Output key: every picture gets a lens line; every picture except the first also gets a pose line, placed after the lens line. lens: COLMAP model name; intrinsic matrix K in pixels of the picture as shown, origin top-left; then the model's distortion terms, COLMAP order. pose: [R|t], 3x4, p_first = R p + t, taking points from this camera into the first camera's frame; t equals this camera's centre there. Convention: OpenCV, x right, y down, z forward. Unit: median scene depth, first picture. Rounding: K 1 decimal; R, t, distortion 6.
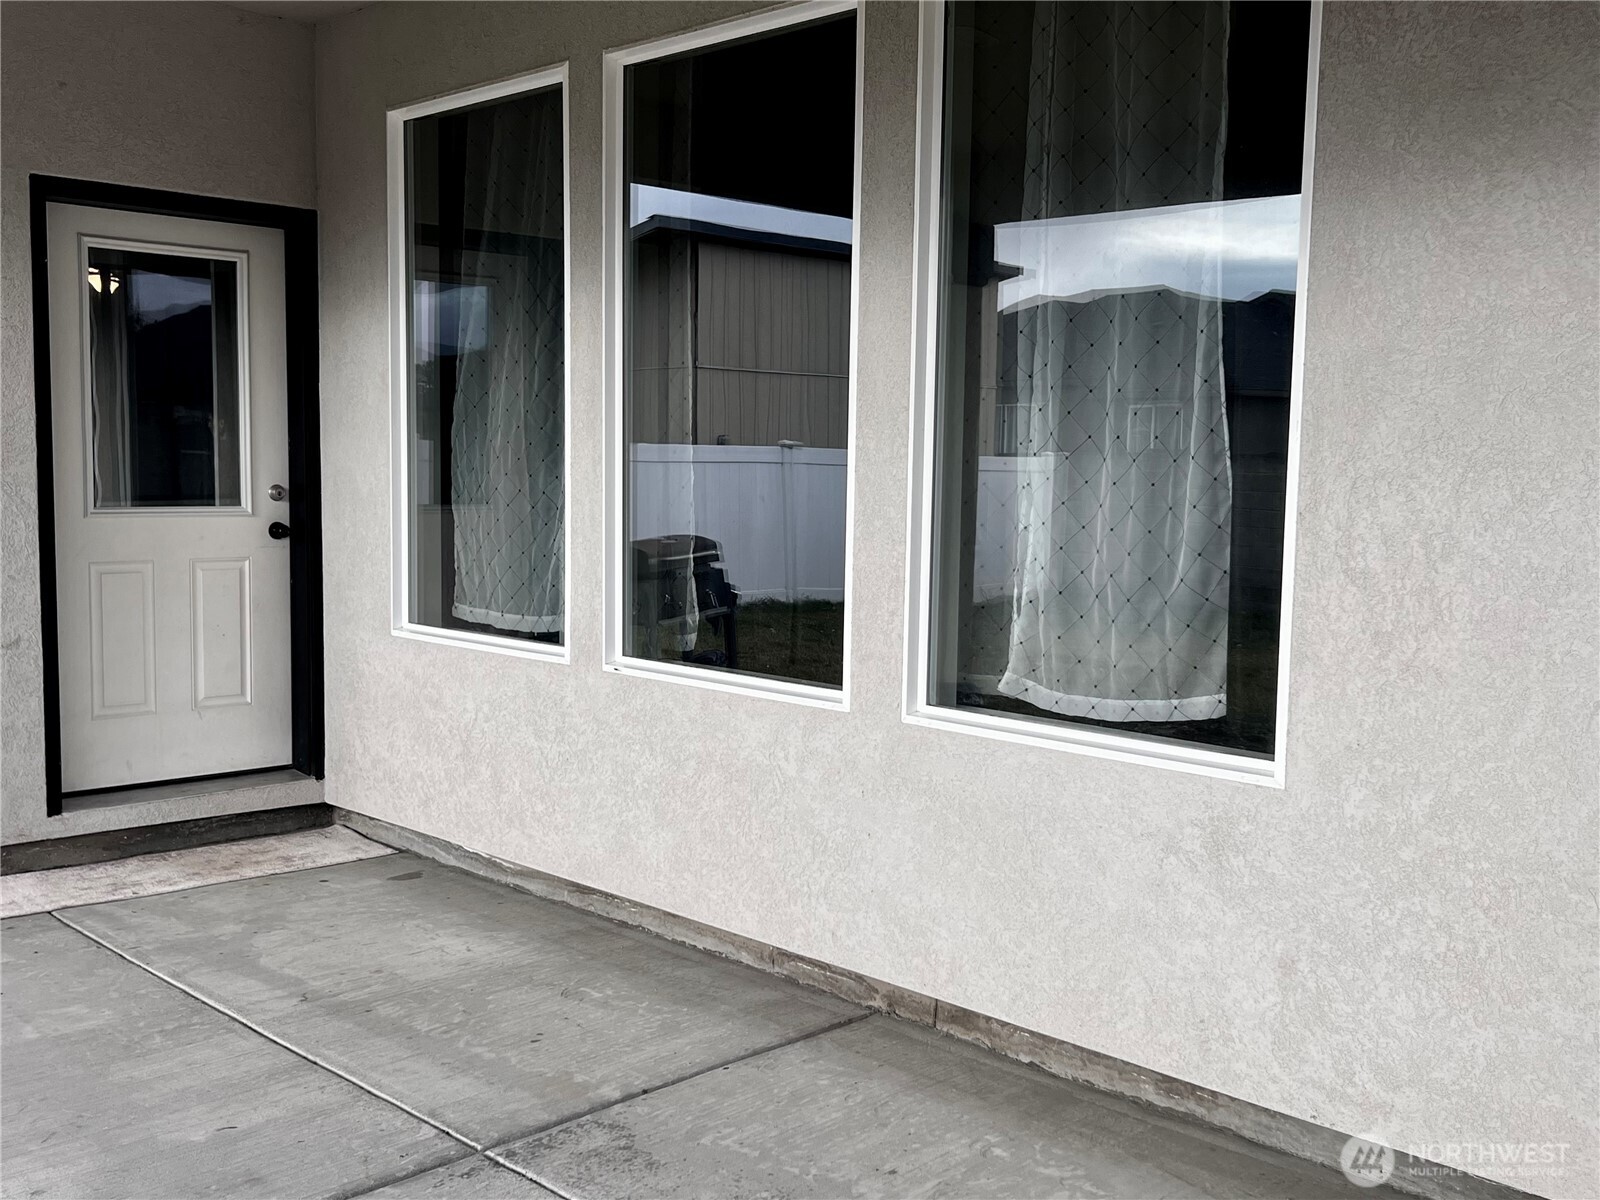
lens RADIAL K [[1658.6, 0, 789.1], [0, 1658.6, 595.8], [0, 0, 1]] dist [0.026420, 0.000000]
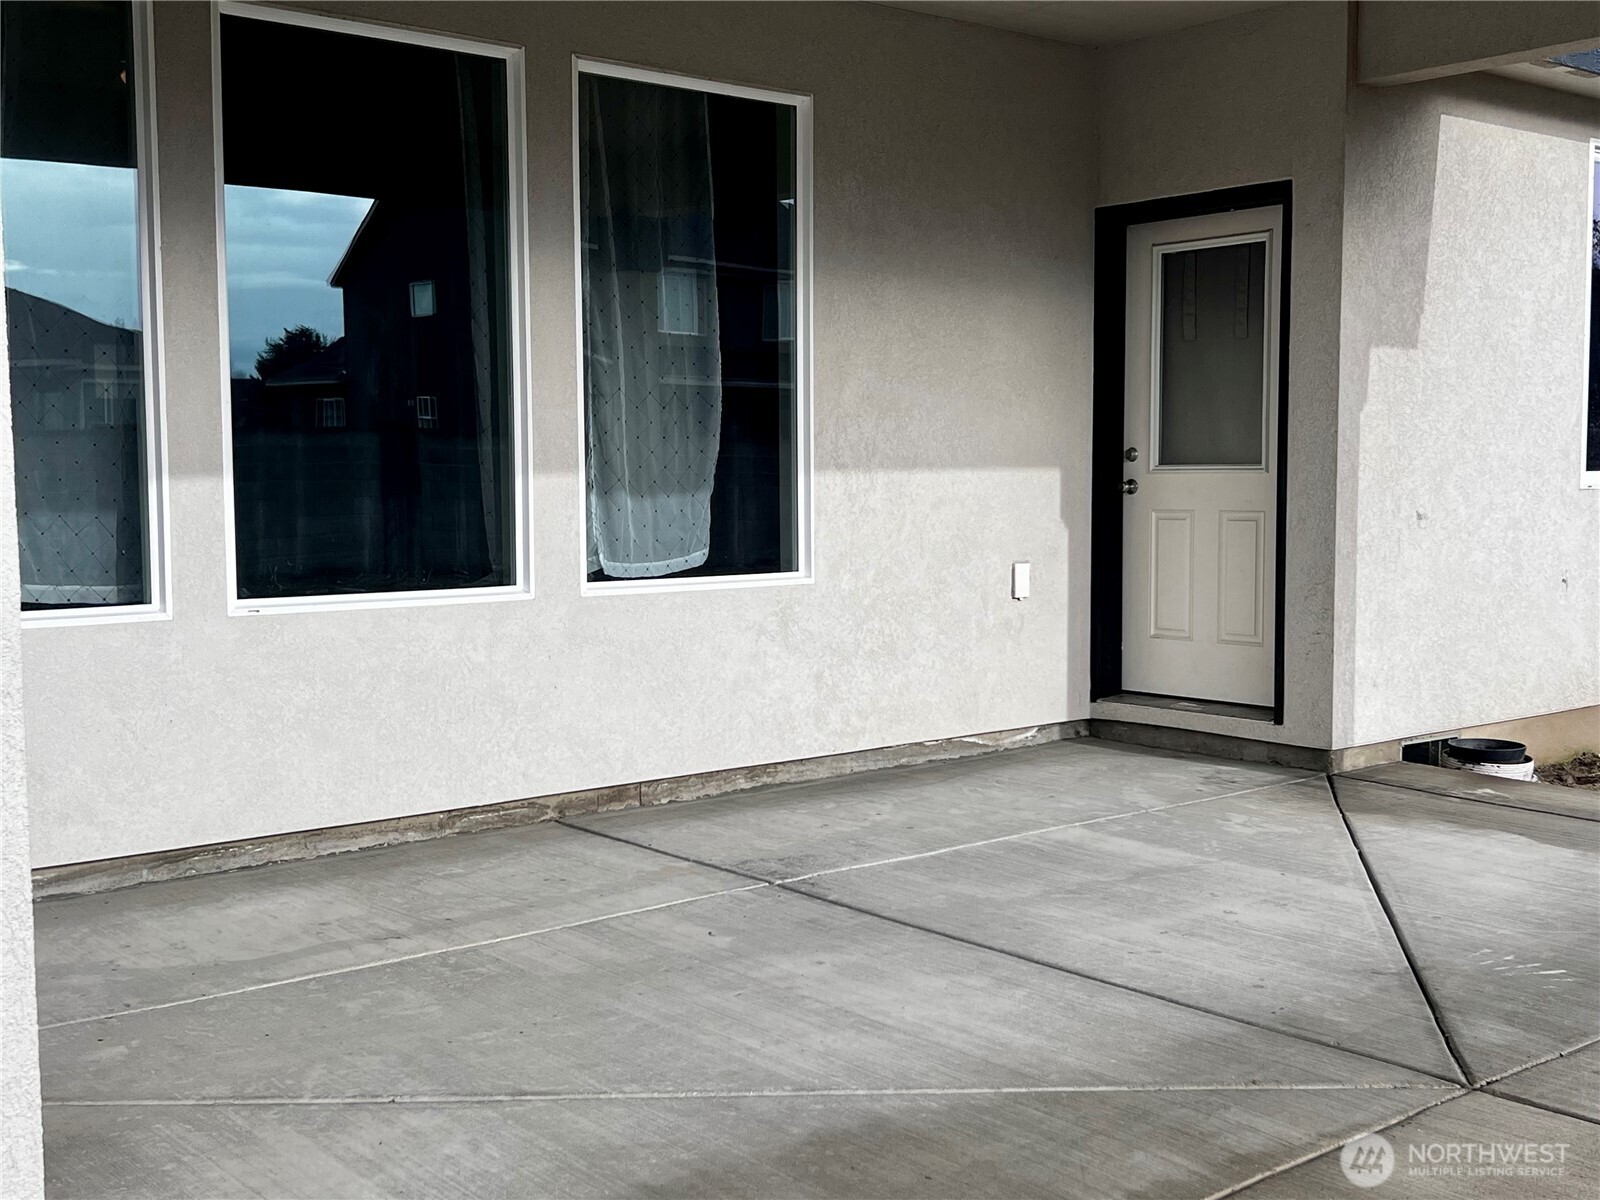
lens RADIAL K [[1822.6, 0, 805.7], [0, 1822.6, 633.3], [0, 0, 1]] dist [0.044449, 0.000000]
pose [[0.068552, -0.103387, 0.992276, -1.513001], [0.094784, 0.990792, 0.096684, -0.024009], [-0.993135, 0.087425, 0.077720, 0.737117]]
